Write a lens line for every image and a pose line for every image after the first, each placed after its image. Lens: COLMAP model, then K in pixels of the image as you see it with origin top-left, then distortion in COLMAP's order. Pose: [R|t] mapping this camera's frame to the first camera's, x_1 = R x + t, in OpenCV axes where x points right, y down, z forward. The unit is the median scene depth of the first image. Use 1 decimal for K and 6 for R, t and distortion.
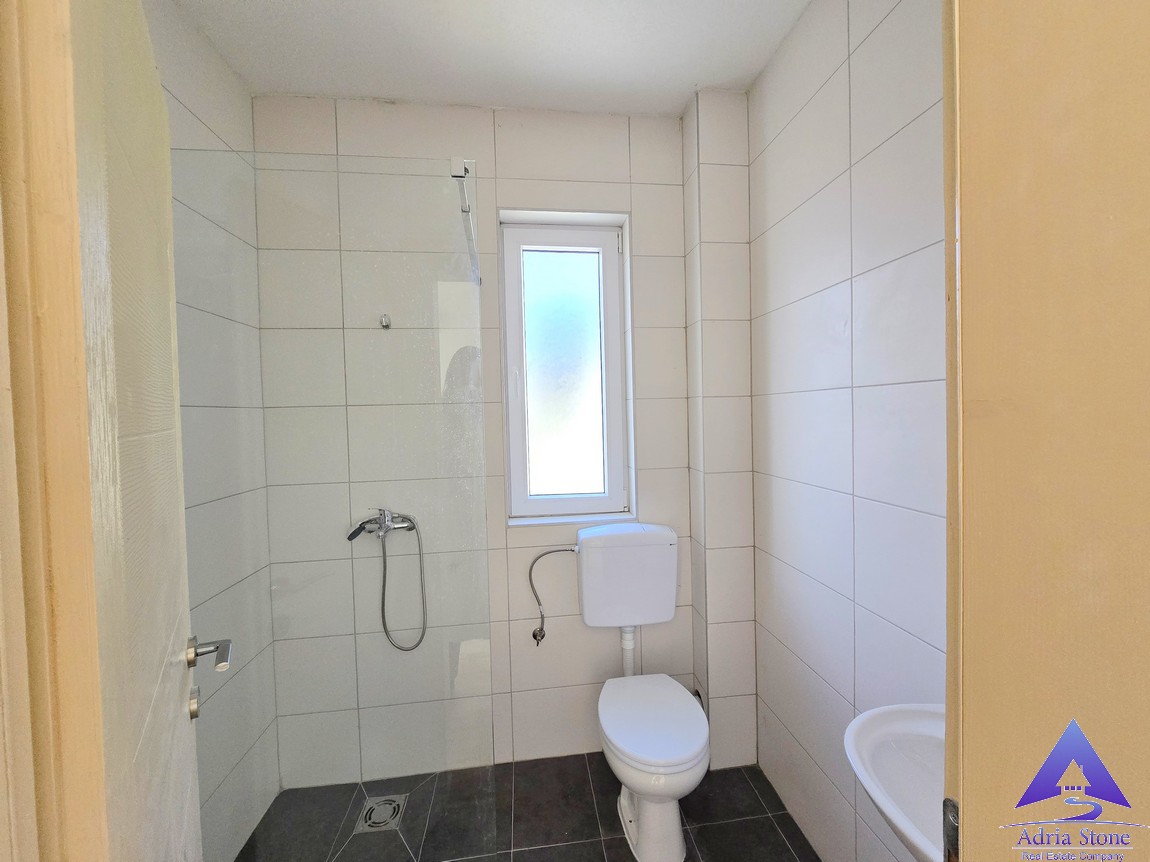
lens RADIAL K [[489.9, 0, 580.1], [0, 489.9, 427.6], [0, 0, 1]] dist [-0.001132, -0.000327]
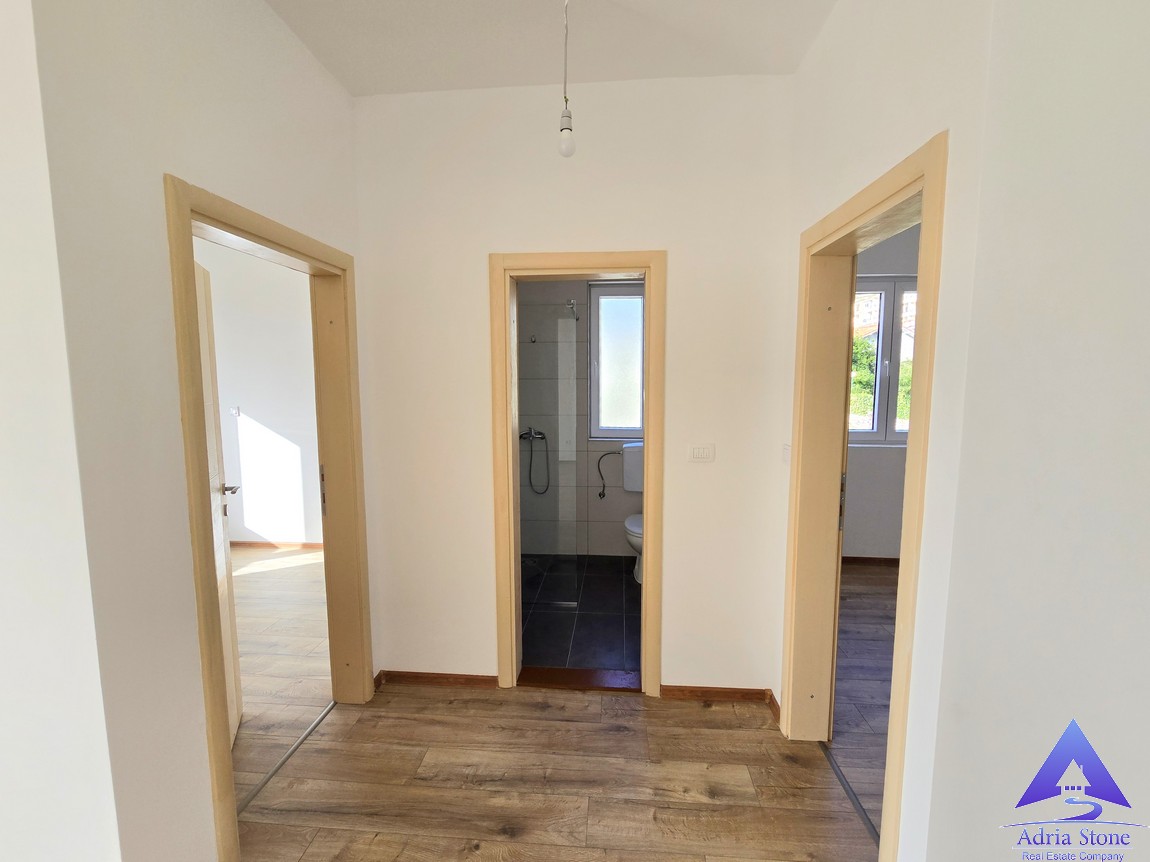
lens RADIAL K [[489.9, 0, 576.0], [0, 489.9, 421.0], [0, 0, 1]] dist [-0.001132, -0.000327]
pose [[0.981259, 0.042006, -0.188059, 0.181602], [-0.029024, 0.997035, 0.071261, -0.022478], [0.190495, -0.064467, 0.979569, -0.999531]]
